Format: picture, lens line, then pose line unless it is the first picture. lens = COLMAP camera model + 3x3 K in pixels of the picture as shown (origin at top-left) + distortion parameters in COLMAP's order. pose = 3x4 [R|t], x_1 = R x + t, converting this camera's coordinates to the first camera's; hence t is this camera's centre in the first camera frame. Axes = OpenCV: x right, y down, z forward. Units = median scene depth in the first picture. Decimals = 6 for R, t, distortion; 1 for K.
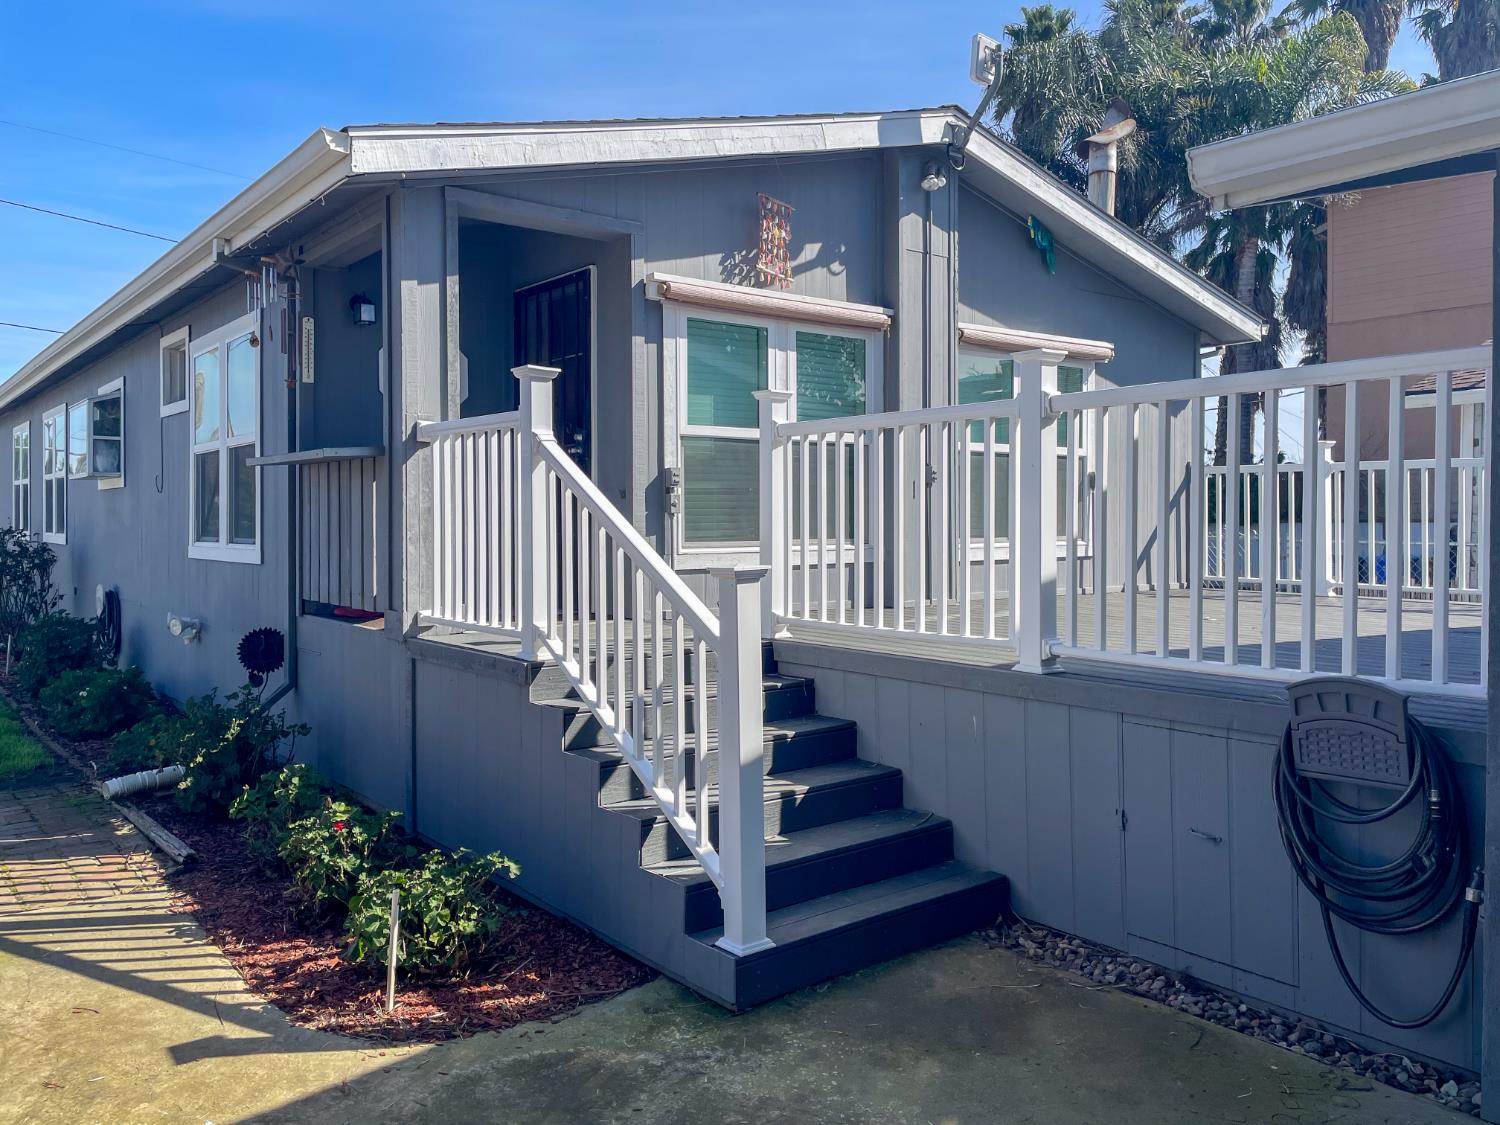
lens RADIAL K [[1150.9, 0, 770.0], [0, 1150.9, 536.5], [0, 0, 1]] dist [0.105120, -0.136905]
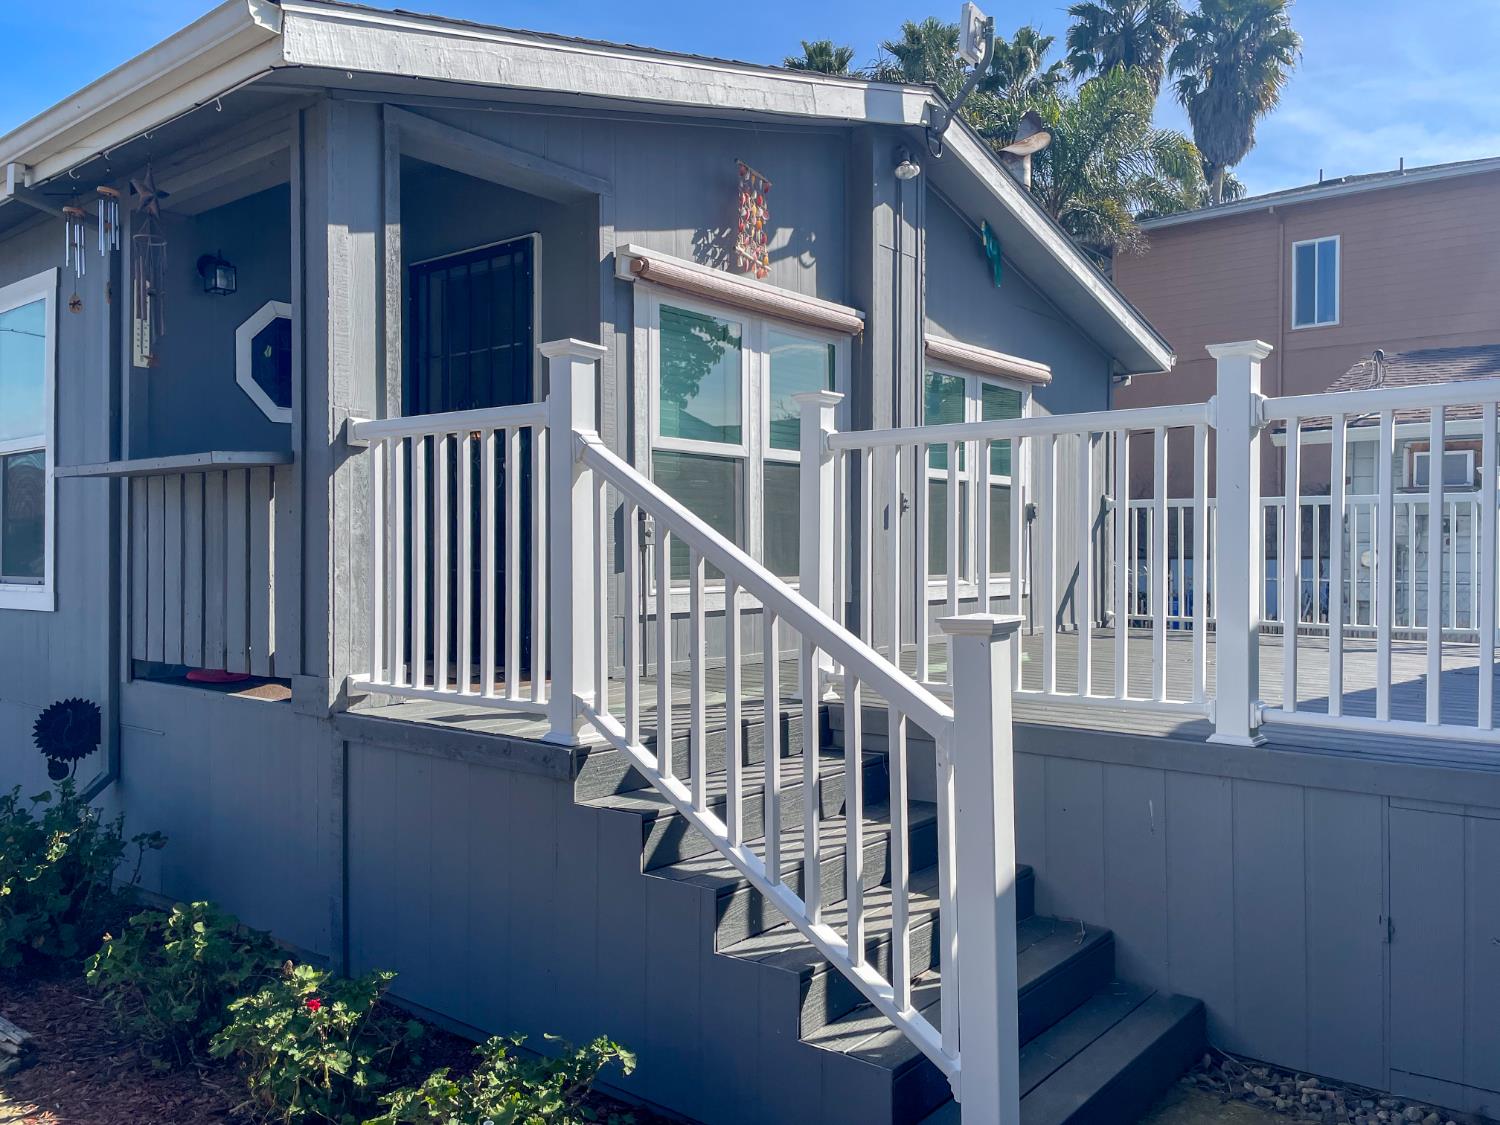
lens RADIAL K [[1162.2, 0, 776.2], [0, 1162.2, 563.8], [0, 0, 1]] dist [0.101424, -0.126569]
pose [[0.974863, 0.001238, 0.222802, -0.180570], [0.000344, 0.999975, -0.007062, -0.001038], [-0.222805, 0.006961, 0.974838, 0.187994]]
